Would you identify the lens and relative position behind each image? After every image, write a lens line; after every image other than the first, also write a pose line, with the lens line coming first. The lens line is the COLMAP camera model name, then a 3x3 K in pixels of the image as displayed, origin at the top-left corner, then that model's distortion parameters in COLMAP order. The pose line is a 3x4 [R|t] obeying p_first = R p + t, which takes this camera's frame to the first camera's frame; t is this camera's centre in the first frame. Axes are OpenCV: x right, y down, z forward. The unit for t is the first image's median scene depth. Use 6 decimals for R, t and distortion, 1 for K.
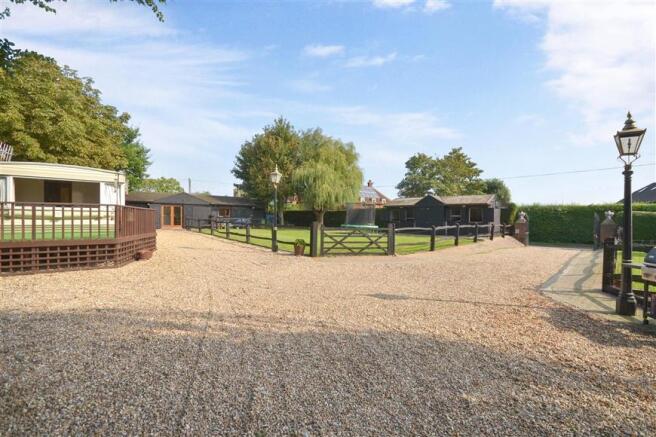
lens RADIAL K [[284.2, 0, 328.9], [0, 284.2, 220.7], [0, 0, 1]] dist [0.023862, 0.000288]
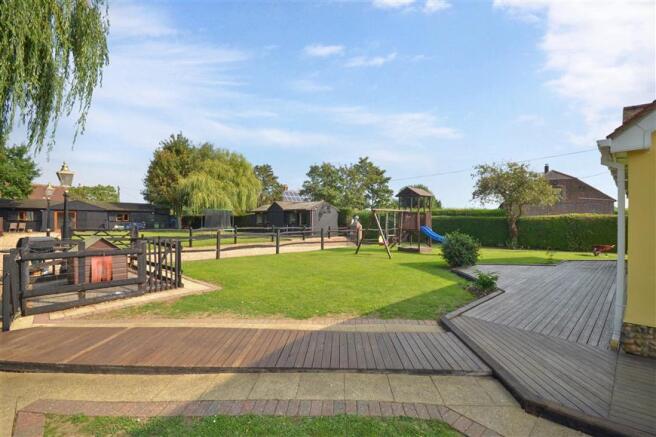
lens RADIAL K [[284.2, 0, 328.5], [0, 284.2, 223.6], [0, 0, 1]] dist [0.023862, 0.000288]
pose [[0.999982, 0.002095, -0.005553, 0.327742], [-0.002044, 0.999956, 0.009124, -0.006051], [0.005572, -0.009112, 0.999943, -0.117977]]
